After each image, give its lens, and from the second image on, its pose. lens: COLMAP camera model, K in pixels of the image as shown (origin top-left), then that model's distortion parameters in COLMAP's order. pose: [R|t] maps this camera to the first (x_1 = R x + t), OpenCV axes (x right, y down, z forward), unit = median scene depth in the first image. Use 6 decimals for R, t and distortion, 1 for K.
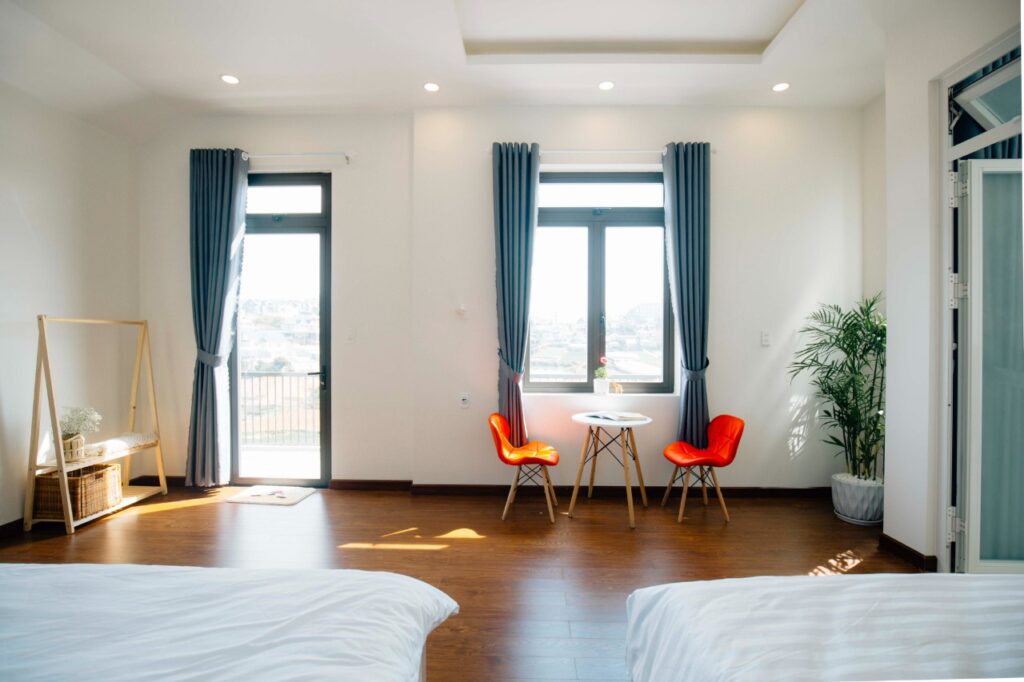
lens RADIAL K [[481.2, 0, 522.3], [0, 481.2, 342.0], [0, 0, 1]] dist [-0.021680, 0.000620]
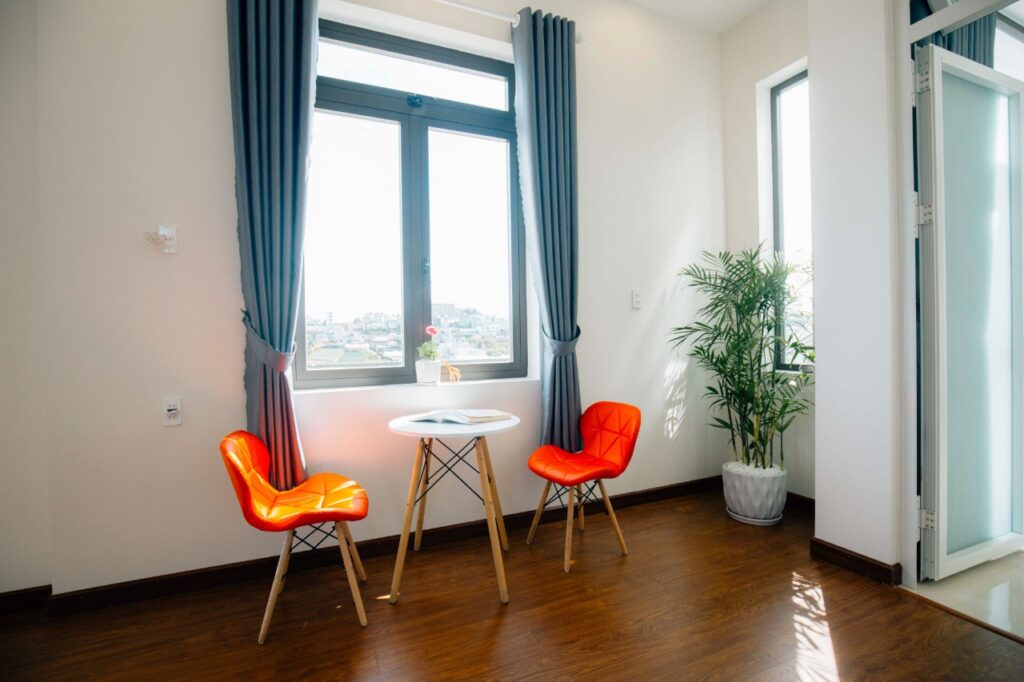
lens RADIAL K [[466.4, 0, 506.8], [0, 466.4, 344.3], [0, 0, 1]] dist [-0.026708, 0.000214]
pose [[0.908066, -0.024245, 0.418125, 0.001365], [0.022058, 0.999706, 0.010064, 0.056102], [-0.418246, 0.000084, 0.908334, 0.429545]]
